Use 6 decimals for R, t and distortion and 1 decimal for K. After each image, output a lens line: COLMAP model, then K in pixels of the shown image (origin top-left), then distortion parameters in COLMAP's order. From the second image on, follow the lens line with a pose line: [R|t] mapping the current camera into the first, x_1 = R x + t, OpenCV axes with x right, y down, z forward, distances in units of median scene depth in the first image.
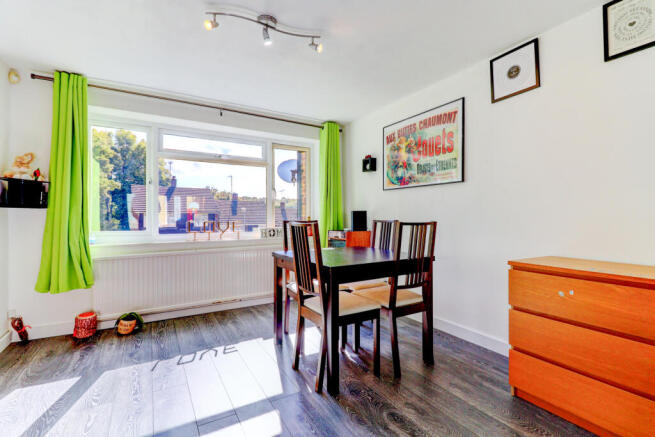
lens RADIAL K [[308.0, 0, 329.3], [0, 308.0, 214.9], [0, 0, 1]] dist [0.002928, -0.000504]
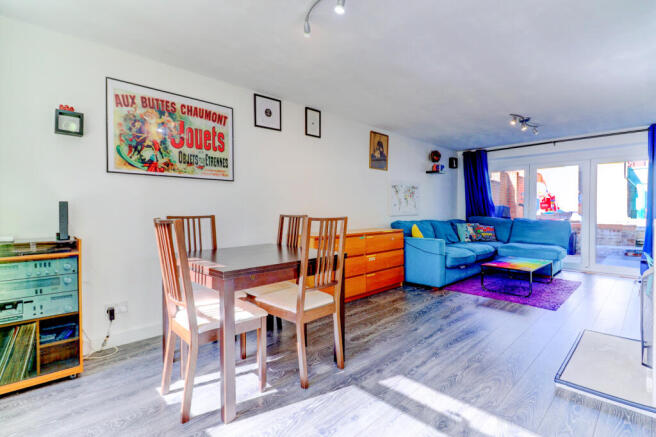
lens RADIAL K [[308.5, 0, 329.8], [0, 308.5, 216.2], [0, 0, 1]] dist [0.002928, -0.000504]
pose [[-0.236417, -0.017029, 0.971503, -0.709513], [-0.010023, 0.999836, 0.015086, 0.001374], [-0.971600, -0.006171, -0.236549, 0.834902]]
